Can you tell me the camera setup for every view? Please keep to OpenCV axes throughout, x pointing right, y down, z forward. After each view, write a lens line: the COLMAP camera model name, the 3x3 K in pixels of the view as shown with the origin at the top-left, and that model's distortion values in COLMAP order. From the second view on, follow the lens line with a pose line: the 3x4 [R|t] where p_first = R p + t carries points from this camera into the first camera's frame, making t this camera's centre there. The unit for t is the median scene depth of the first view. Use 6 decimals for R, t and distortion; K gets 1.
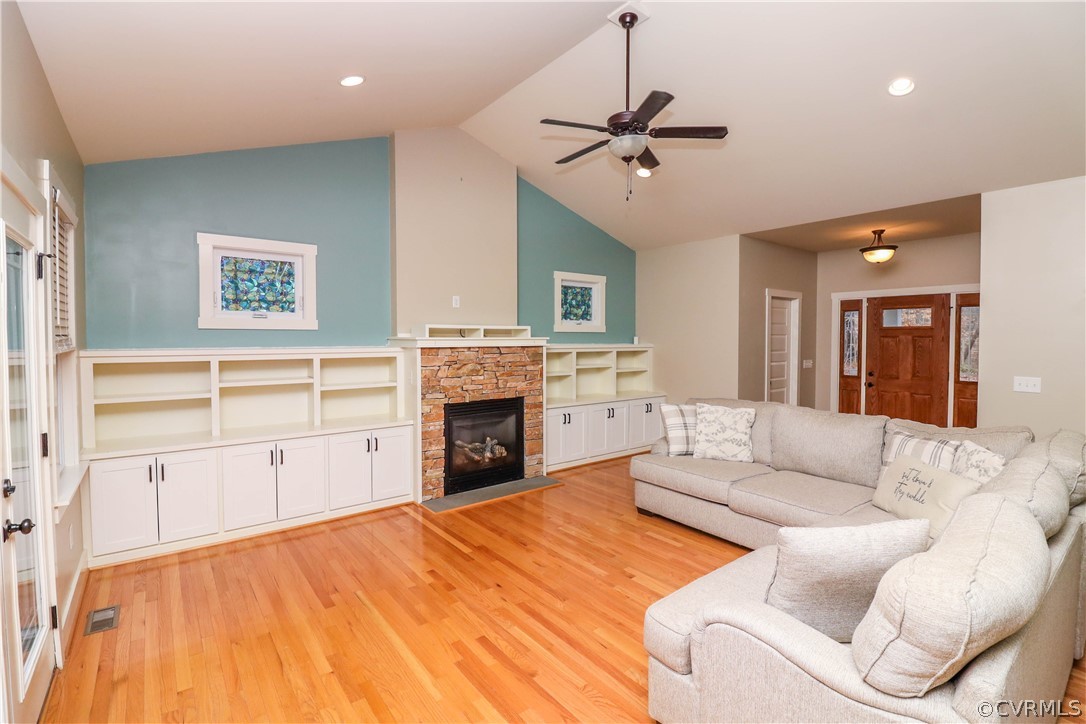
lens RADIAL K [[502.1, 0, 549.3], [0, 502.1, 355.1], [0, 0, 1]] dist [-0.007187, -0.005049]
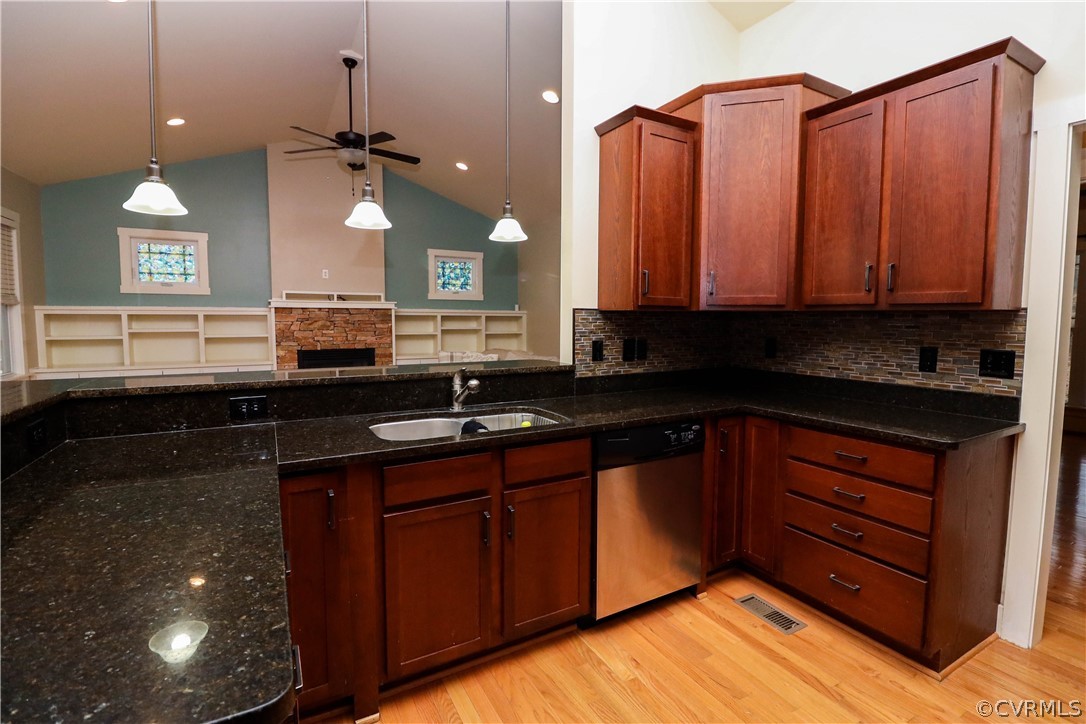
lens RADIAL K [[502.1, 0, 546.0], [0, 502.1, 365.8], [0, 0, 1]] dist [-0.007187, -0.005049]
pose [[0.984388, 0.017272, -0.175164, 0.675586], [-0.007632, 0.998426, 0.055561, 0.059348], [0.175848, -0.053356, 0.982970, -0.199286]]
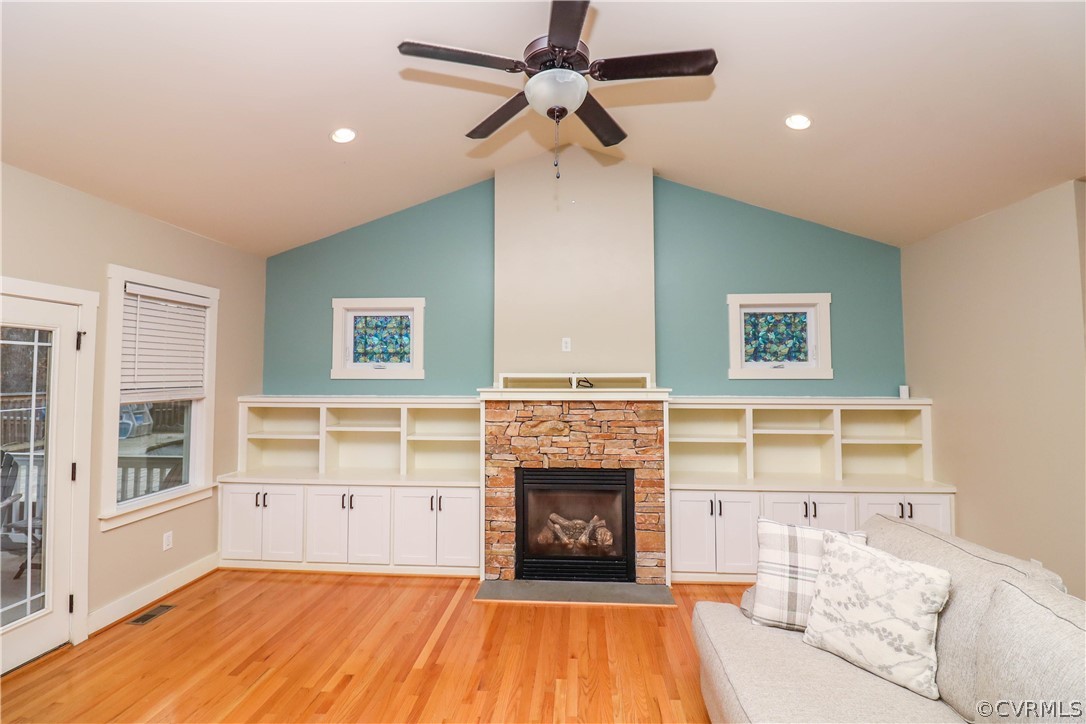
lens RADIAL K [[502.1, 0, 546.7], [0, 502.1, 351.6], [0, 0, 1]] dist [-0.007187, -0.005049]
pose [[0.734725, -0.031714, -0.677623, 0.406633], [-0.023067, 0.997161, -0.071680, -0.037531], [0.677972, 0.068296, 0.731908, 0.403648]]
